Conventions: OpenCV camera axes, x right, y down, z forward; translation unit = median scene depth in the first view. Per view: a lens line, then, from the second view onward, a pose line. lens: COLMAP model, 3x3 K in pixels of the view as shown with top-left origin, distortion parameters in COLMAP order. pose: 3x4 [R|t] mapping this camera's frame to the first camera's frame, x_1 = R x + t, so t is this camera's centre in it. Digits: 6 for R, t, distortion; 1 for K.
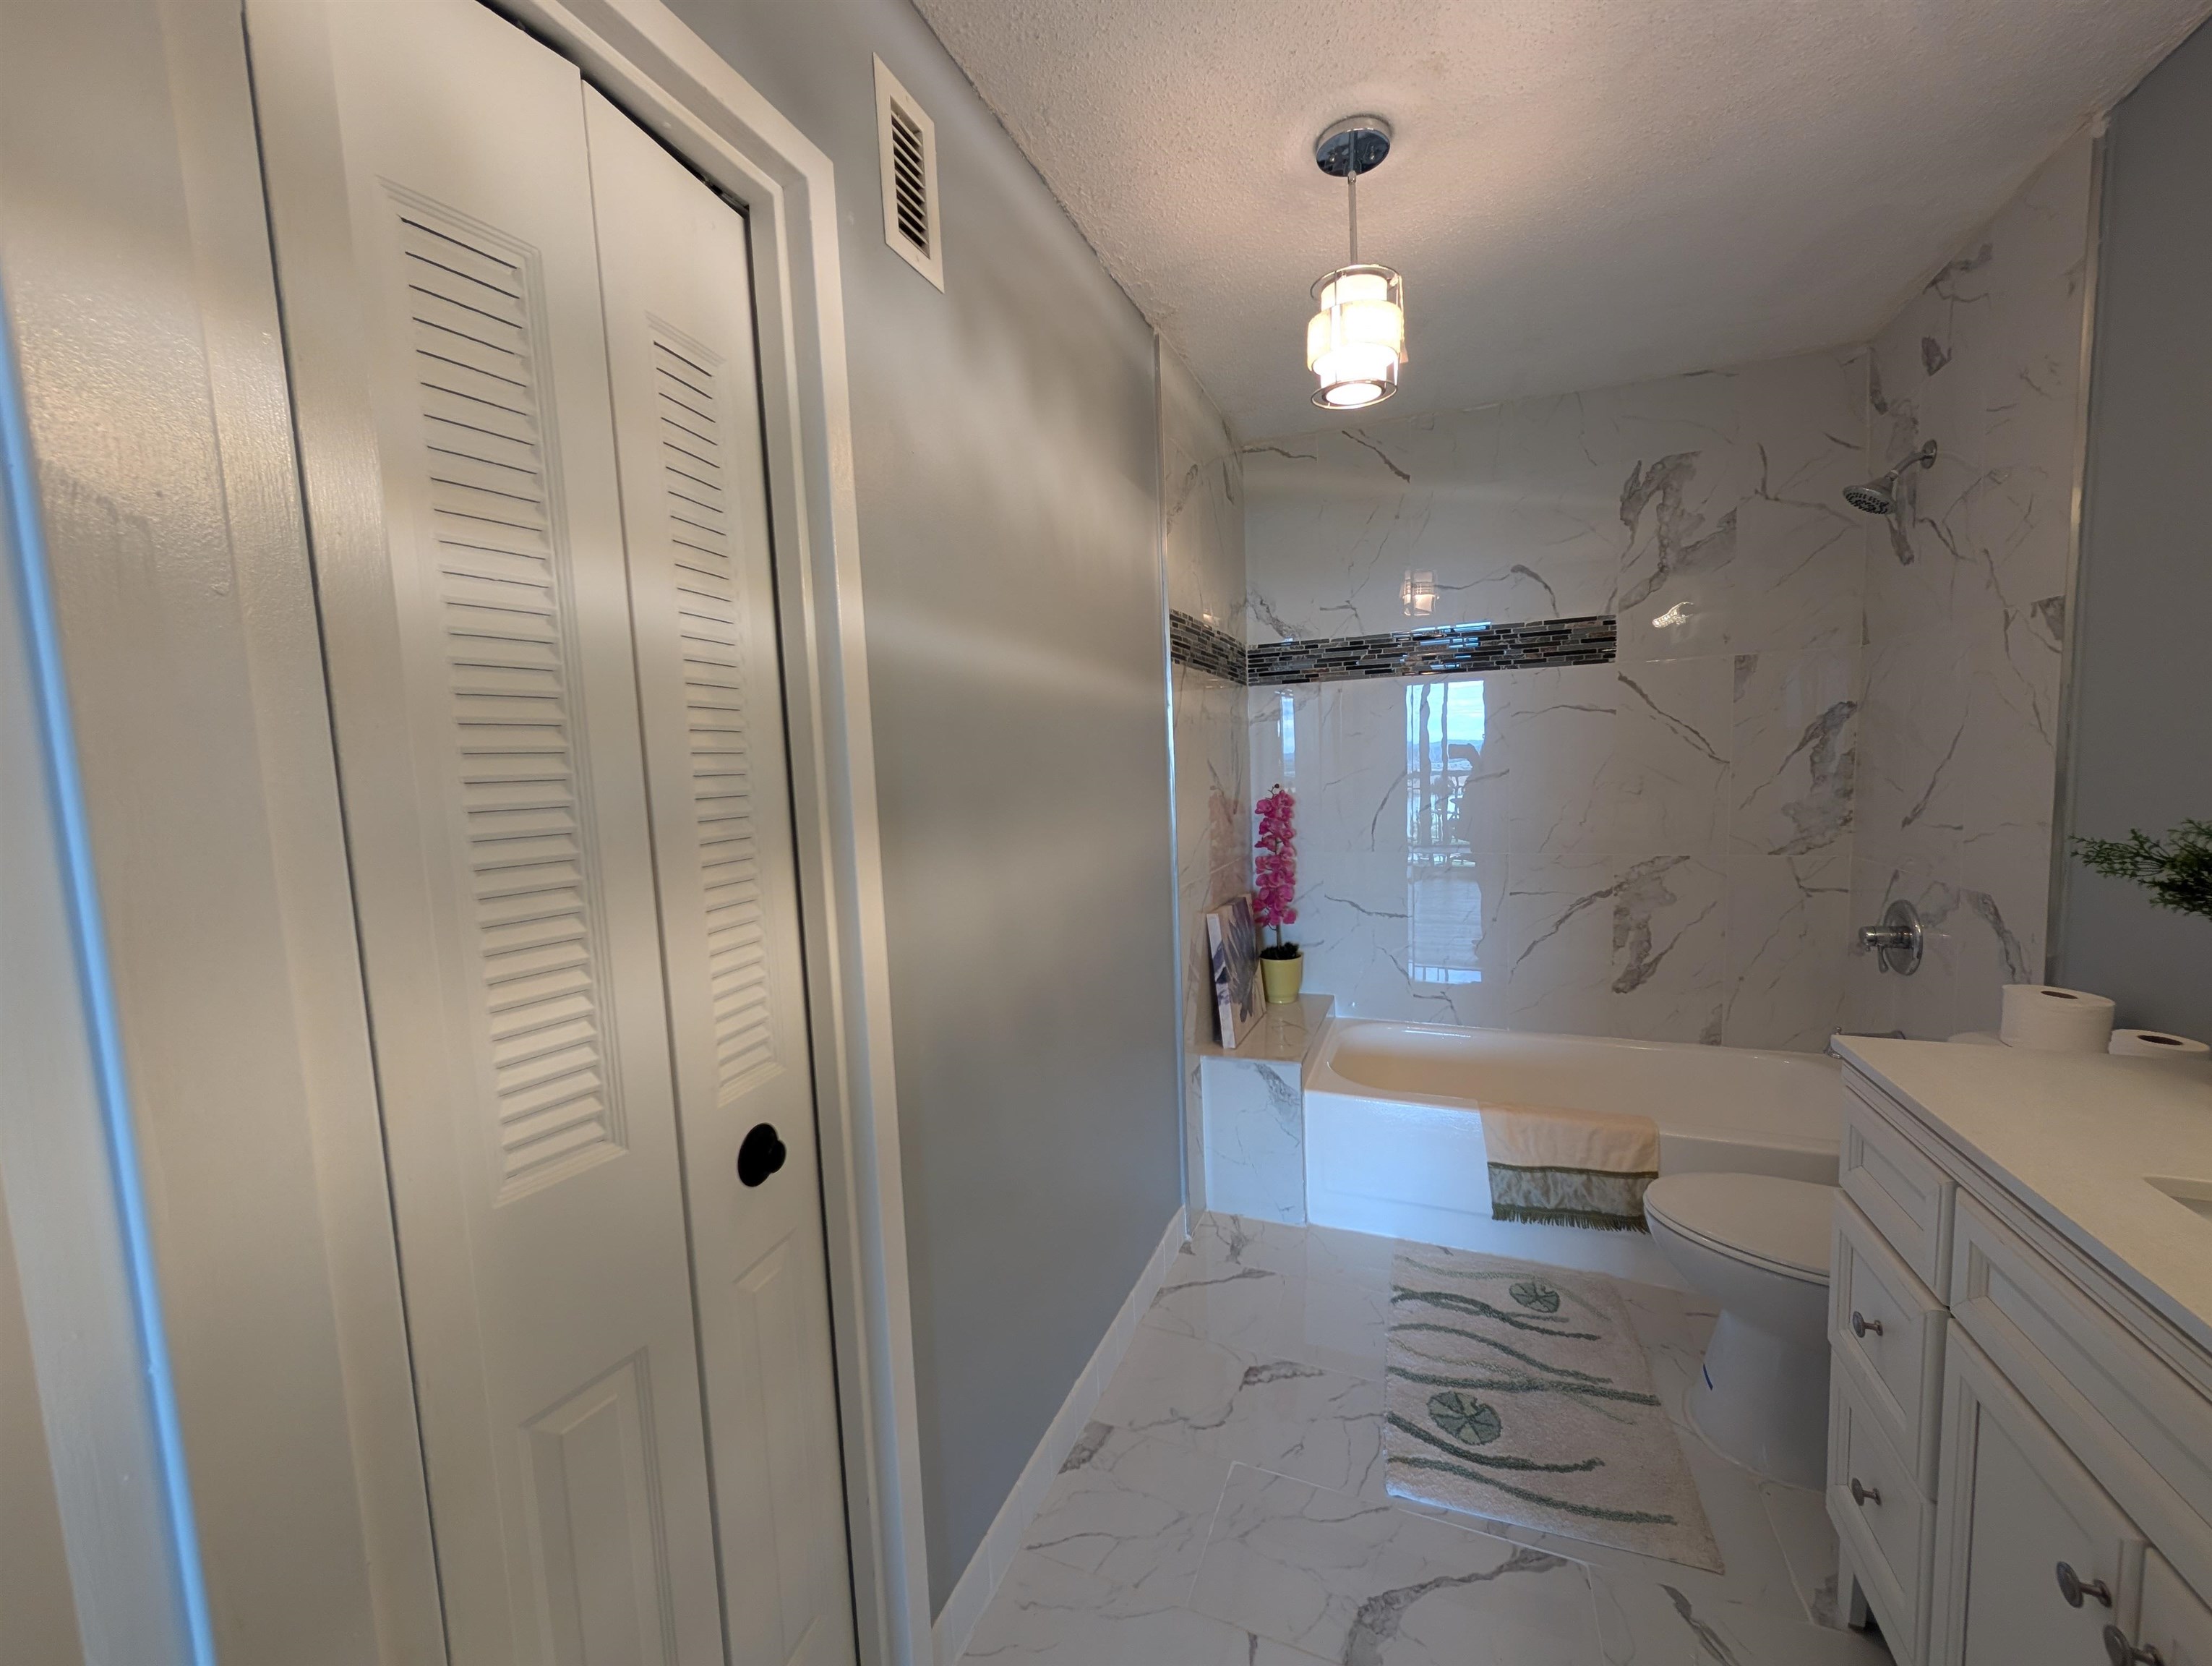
lens RADIAL K [[838.6, 0, 1117.0], [0, 838.6, 840.7], [0, 0, 1]] dist [-0.000253, 0.000303]
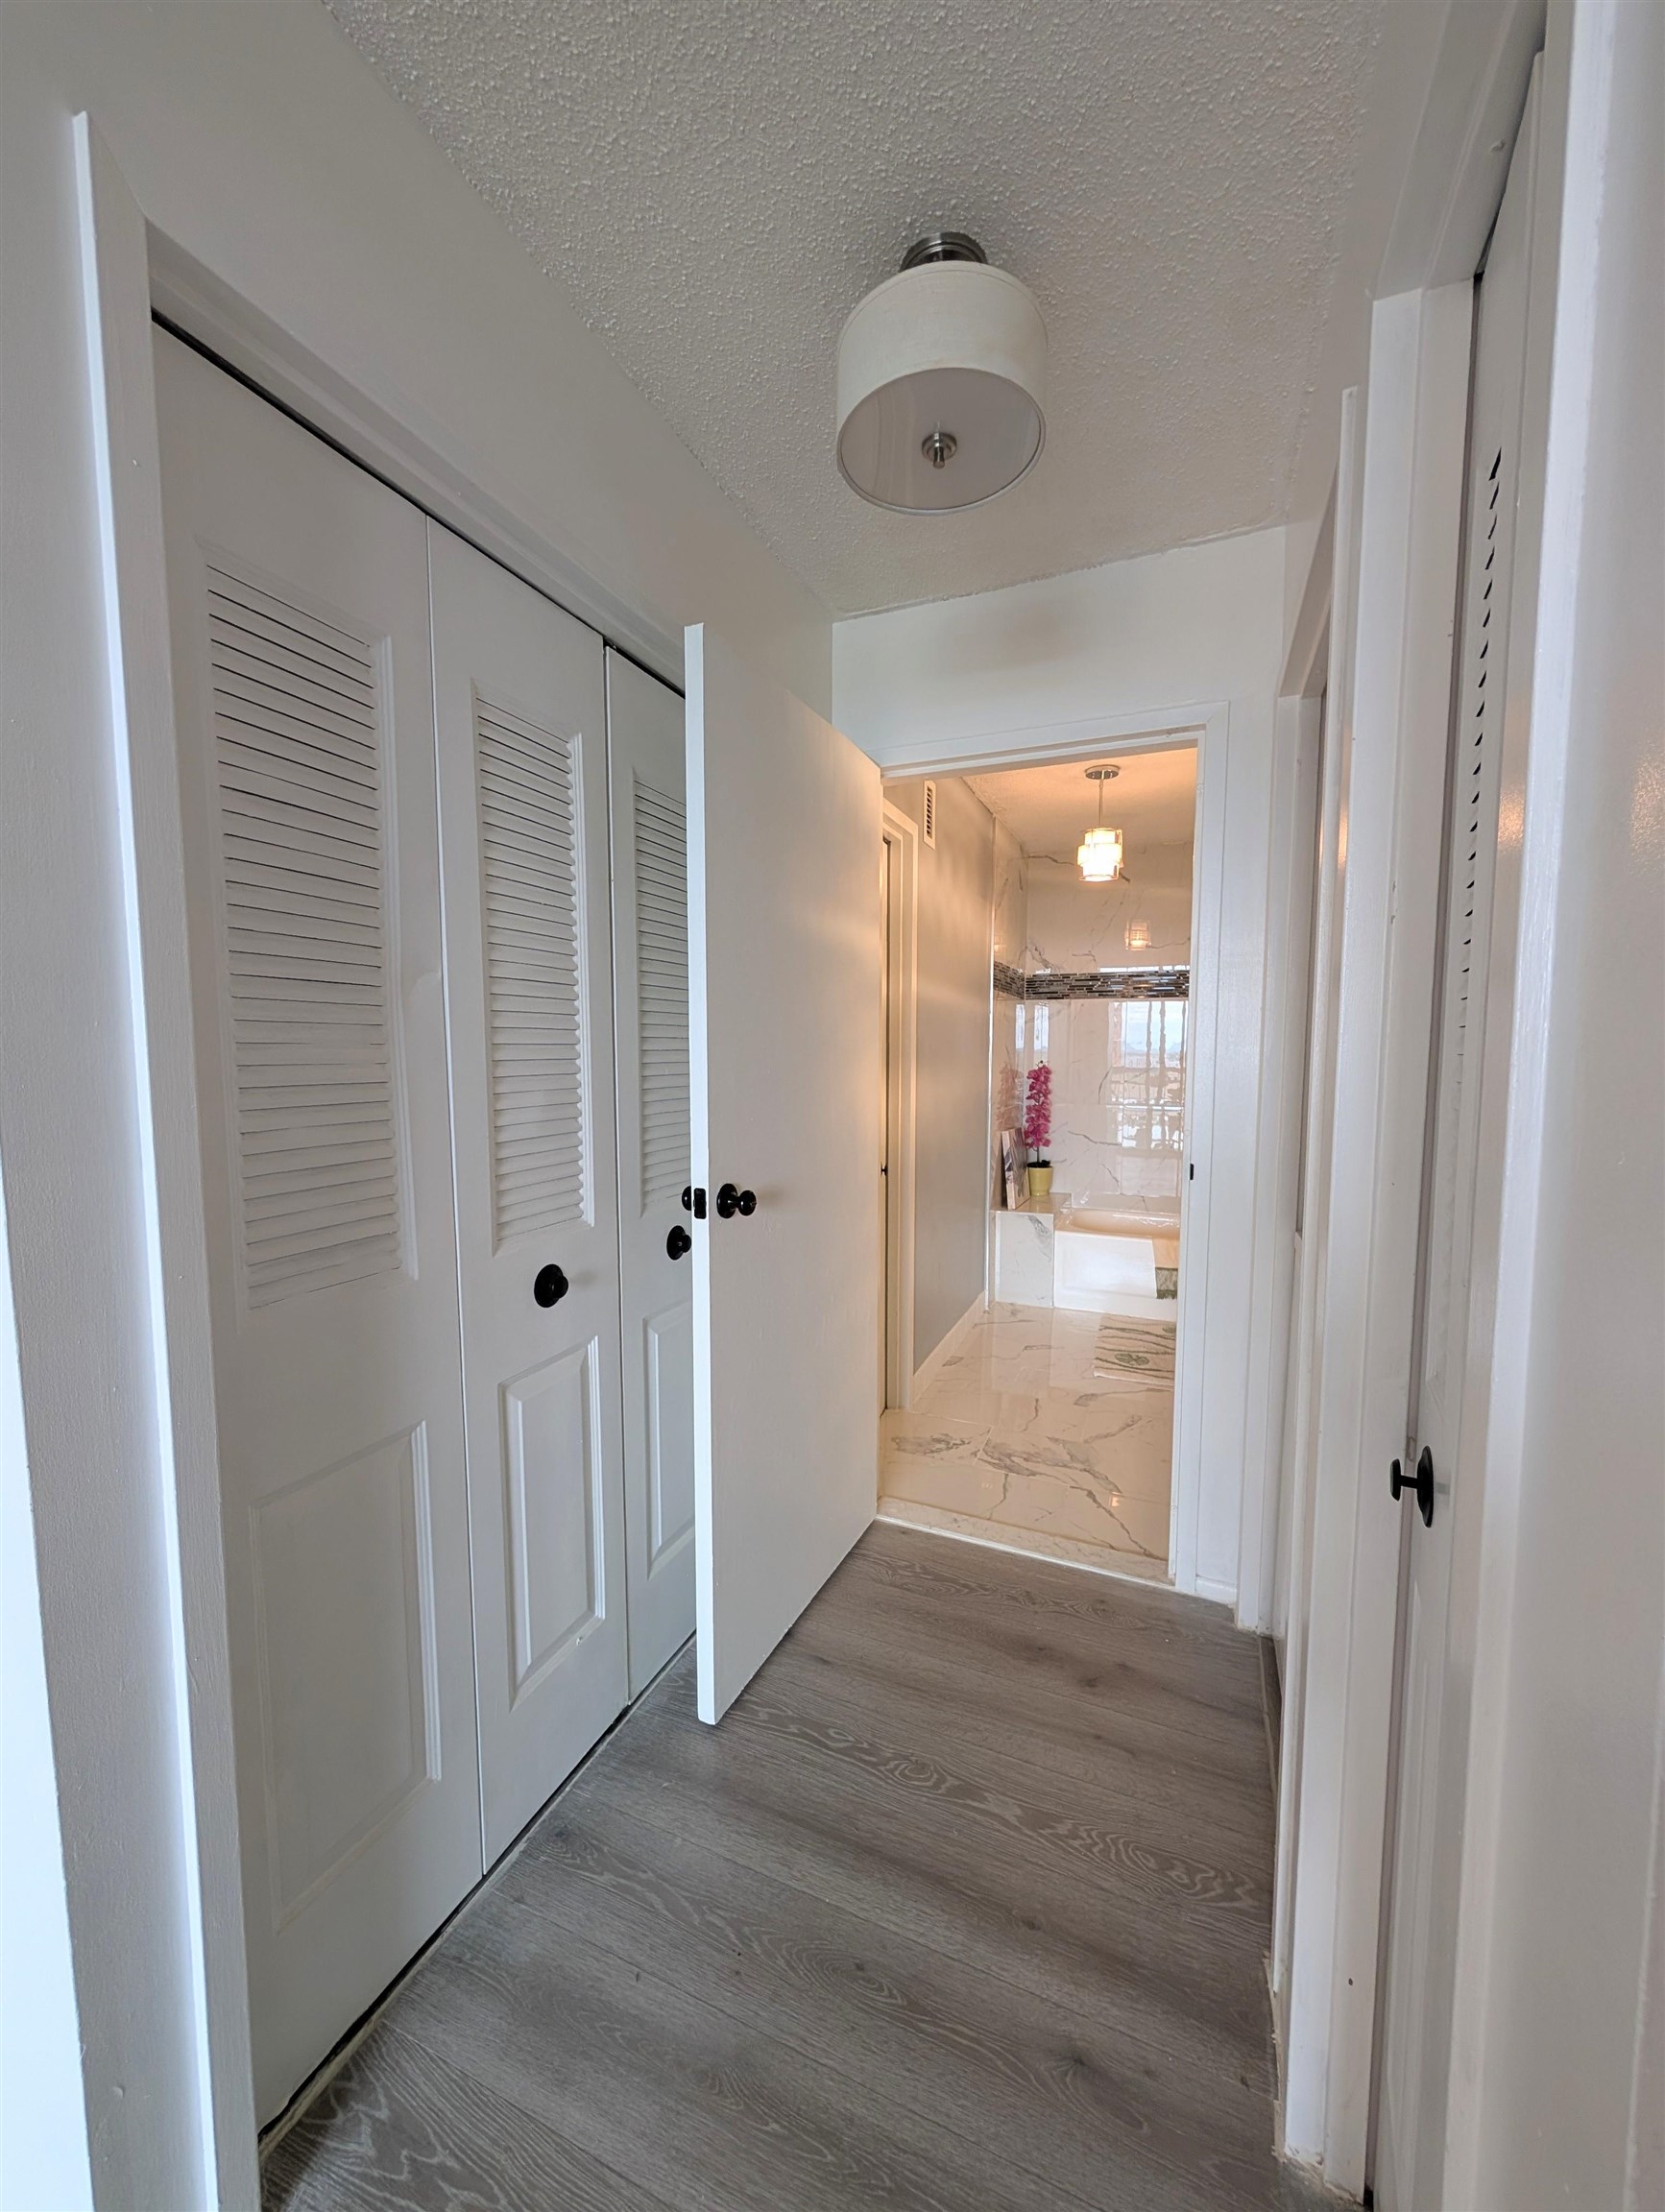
lens RADIAL K [[838.5, 0, 825.2], [0, 838.5, 1119.4], [0, 0, 1]] dist [-0.000253, 0.000303]
pose [[0.998886, 0.042270, -0.020978, -0.246860], [-0.042510, 0.999034, -0.011146, 0.107006], [0.020487, 0.012025, 0.999718, -0.827891]]
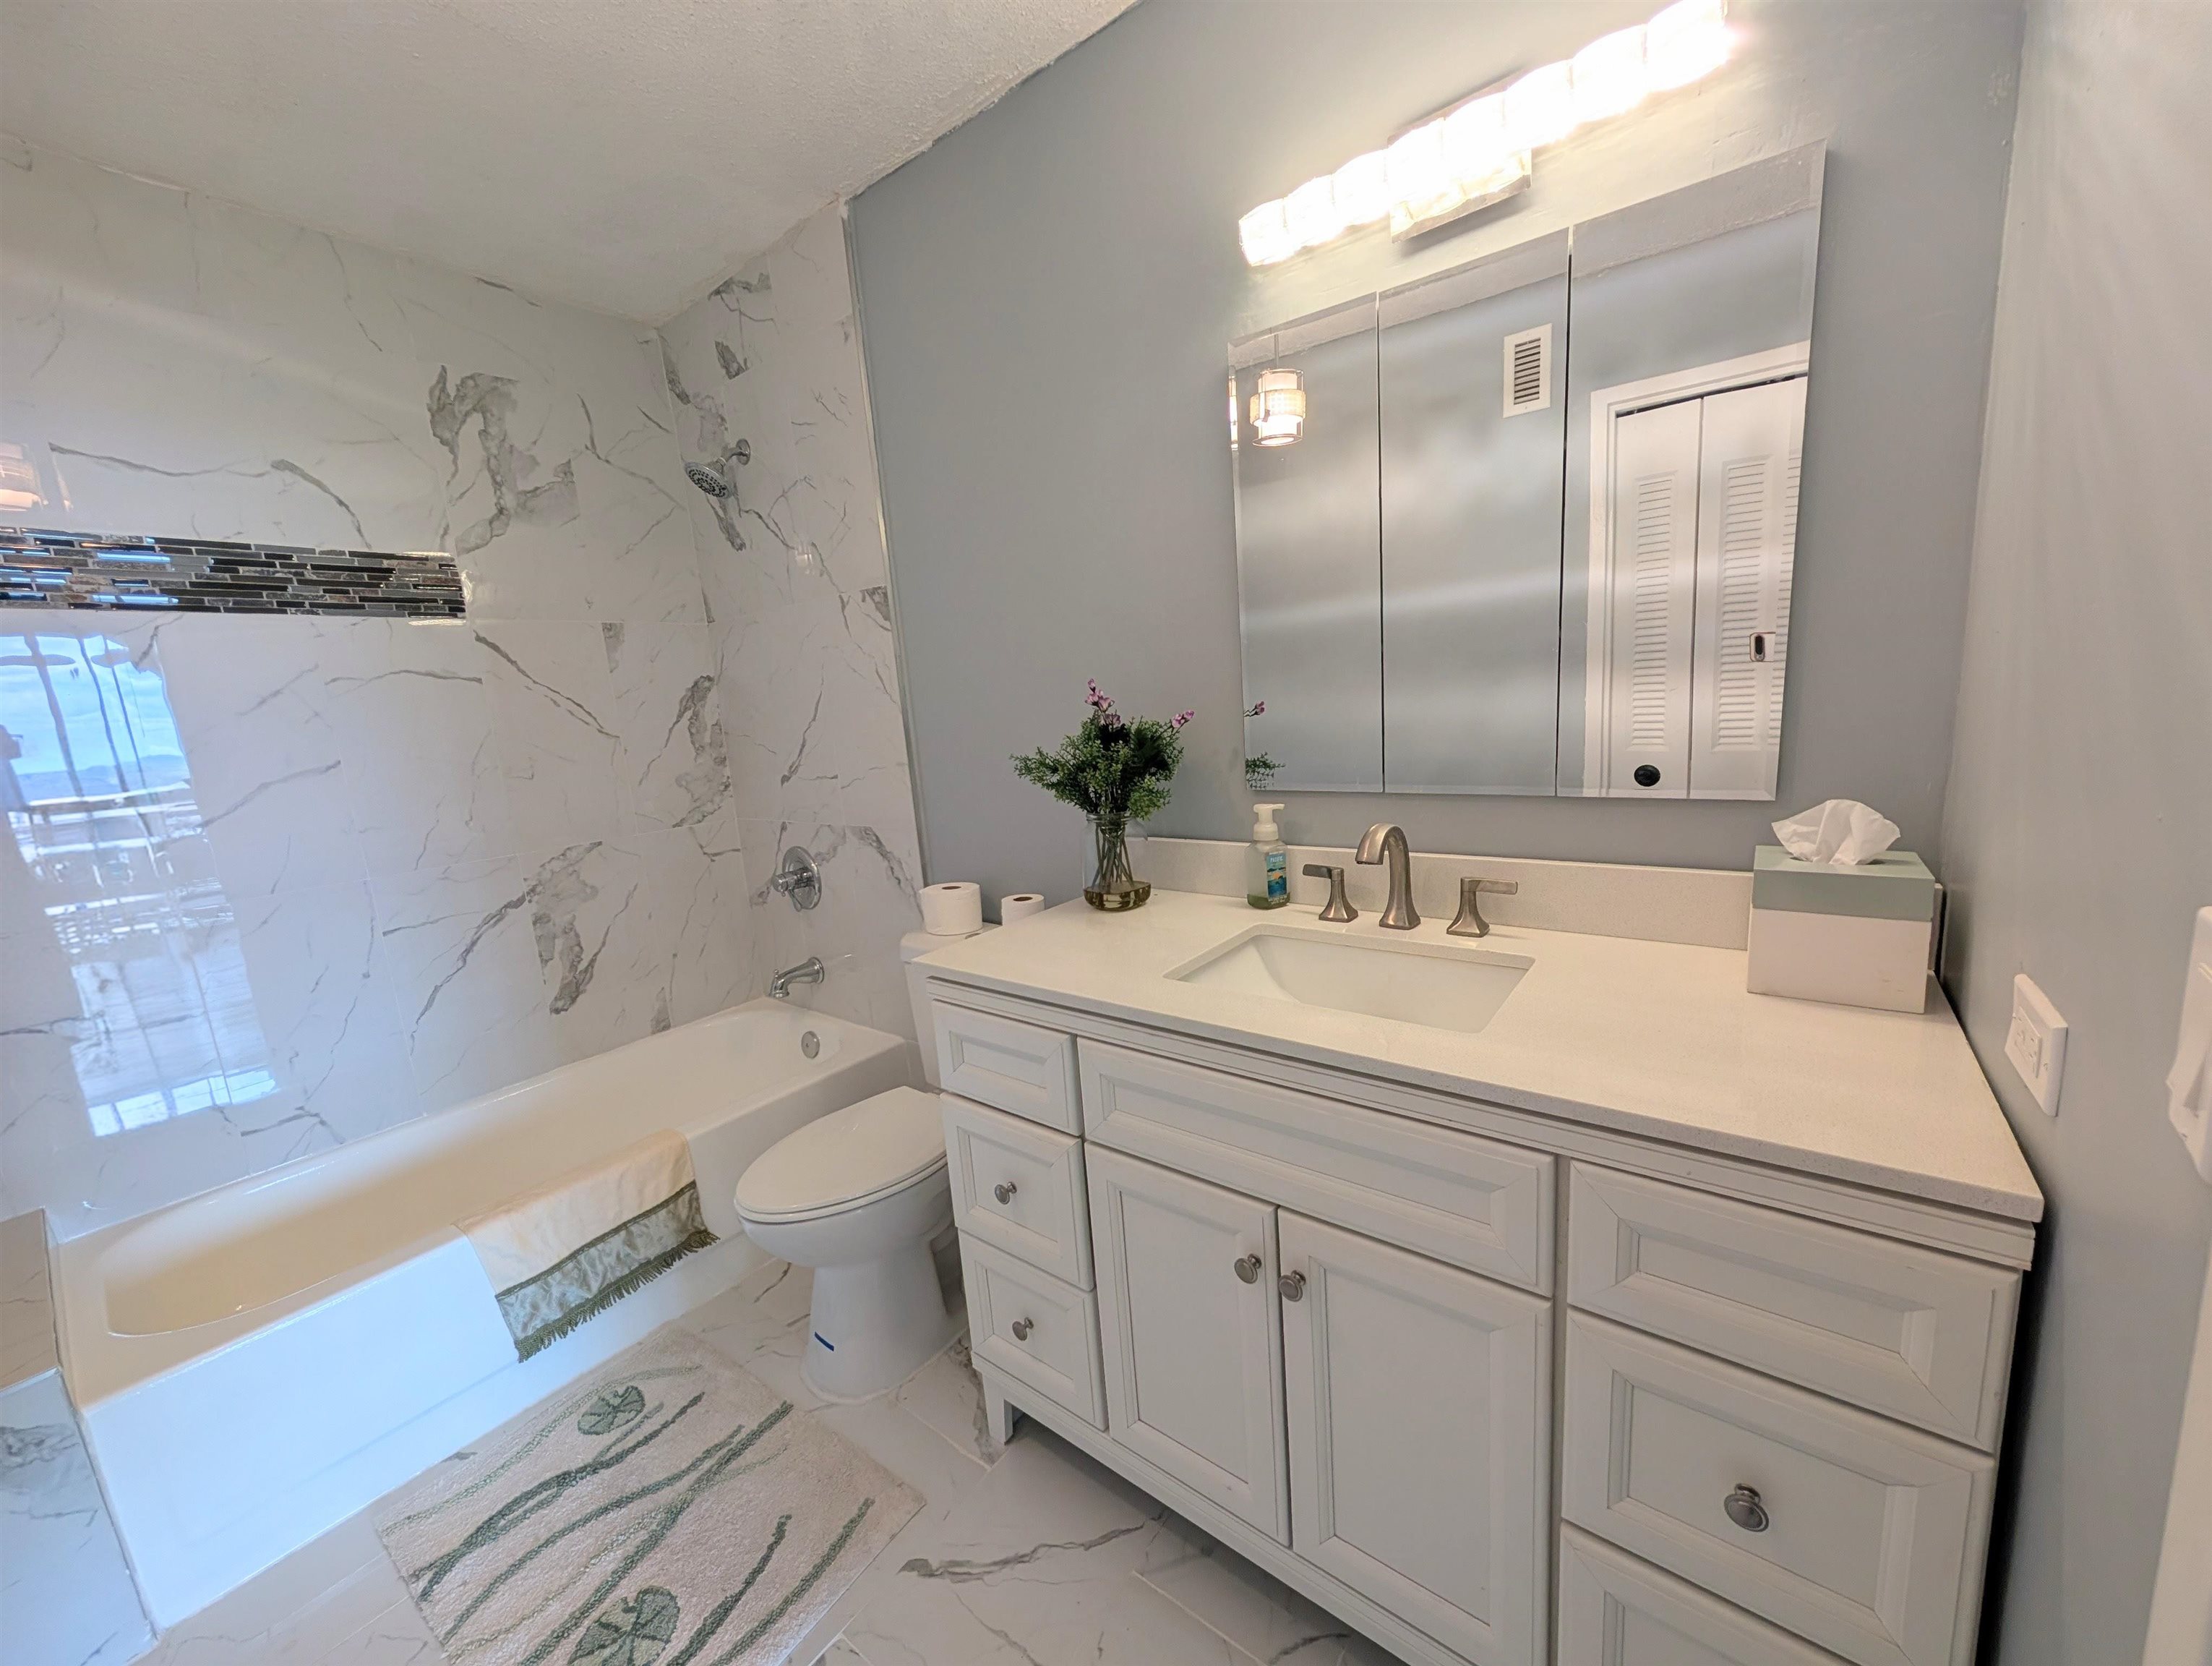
lens RADIAL K [[840.0, 0, 1117.6], [0, 840.0, 840.8], [0, 0, 1]] dist [0.000010, 0.000072]
pose [[0.266246, -0.149474, 0.952245, -0.041778], [0.153190, 0.981909, 0.111299, 0.002064], [-0.951654, 0.116241, 0.284327, 0.233397]]
